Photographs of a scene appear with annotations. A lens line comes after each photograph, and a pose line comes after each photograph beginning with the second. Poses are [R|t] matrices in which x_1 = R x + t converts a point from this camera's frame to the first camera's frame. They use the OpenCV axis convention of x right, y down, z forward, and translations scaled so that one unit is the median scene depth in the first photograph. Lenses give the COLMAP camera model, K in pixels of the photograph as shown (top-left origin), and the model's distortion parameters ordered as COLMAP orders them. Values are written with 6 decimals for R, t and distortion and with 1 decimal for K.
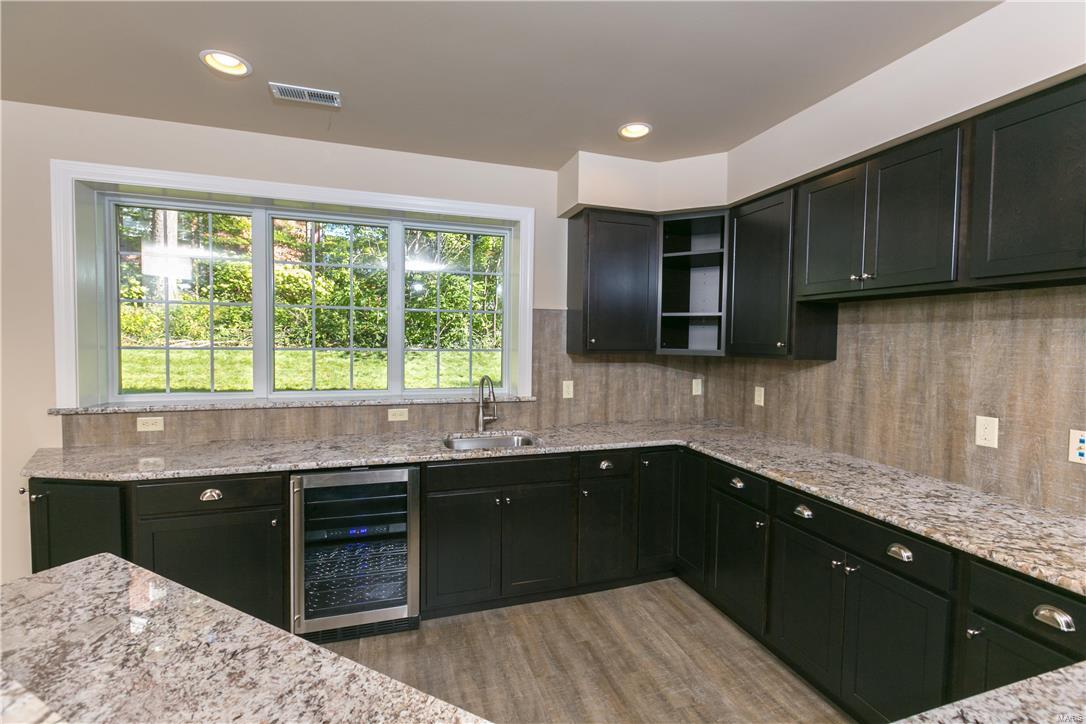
lens RADIAL K [[479.1, 0, 542.0], [0, 479.1, 357.8], [0, 0, 1]] dist [0.000773, -0.000206]
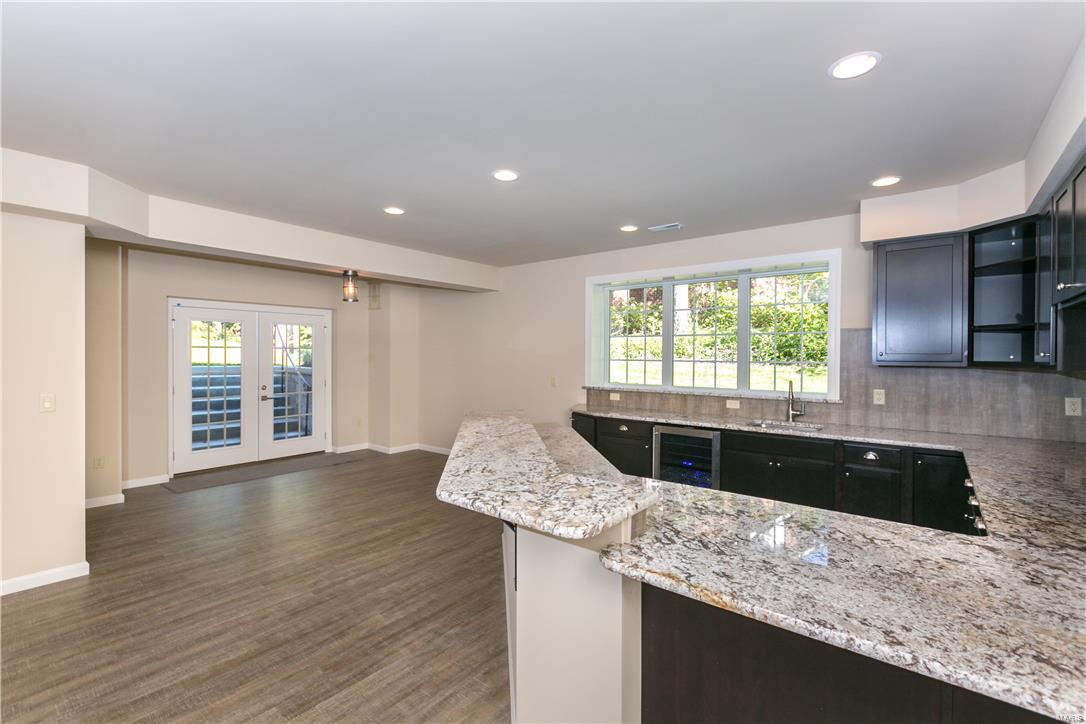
lens RADIAL K [[479.1, 0, 542.0], [0, 479.1, 357.8], [0, 0, 1]] dist [0.000773, -0.000206]
pose [[0.541397, -0.005205, -0.840751, 0.756331], [-0.030222, 0.999214, -0.025647, 0.034184], [0.840224, 0.039294, 0.540814, -0.389247]]
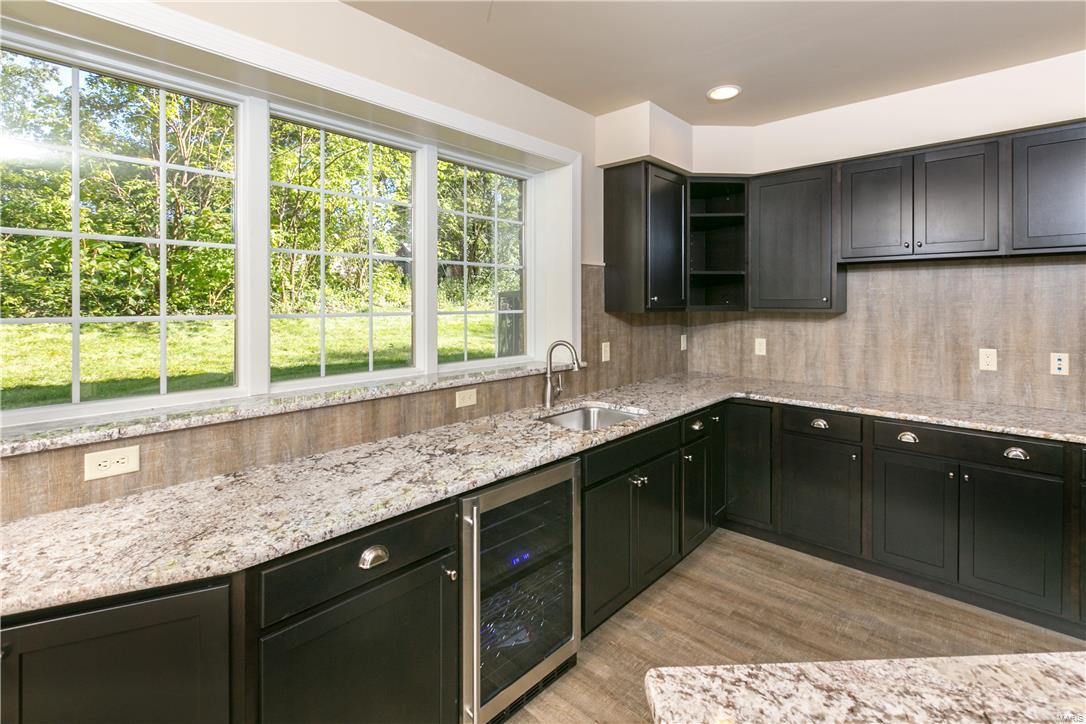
lens RADIAL K [[503.0, 0, 547.6], [0, 503.0, 301.6], [0, 0, 1]] dist [-0.000733, -0.000461]
pose [[0.869692, -0.014175, 0.493391, -0.677979], [0.031608, 0.999135, -0.027010, -0.010804], [-0.492581, 0.039085, 0.869388, 0.270071]]
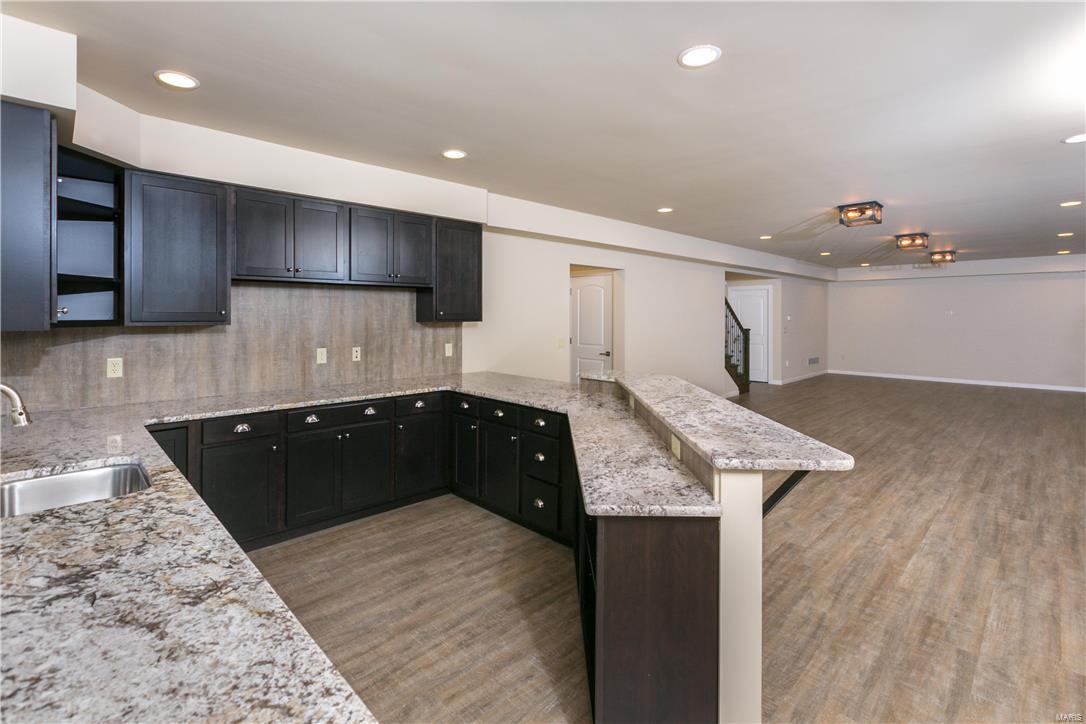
lens RADIAL K [[501.4, 0, 539.8], [0, 501.4, 316.8], [0, 0, 1]] dist [0.001943, 0.000215]
pose [[-0.439880, -0.017150, 0.897893, -0.985086], [0.027623, 0.999086, 0.032615, -0.036046], [-0.897632, 0.039150, -0.439004, 0.827617]]
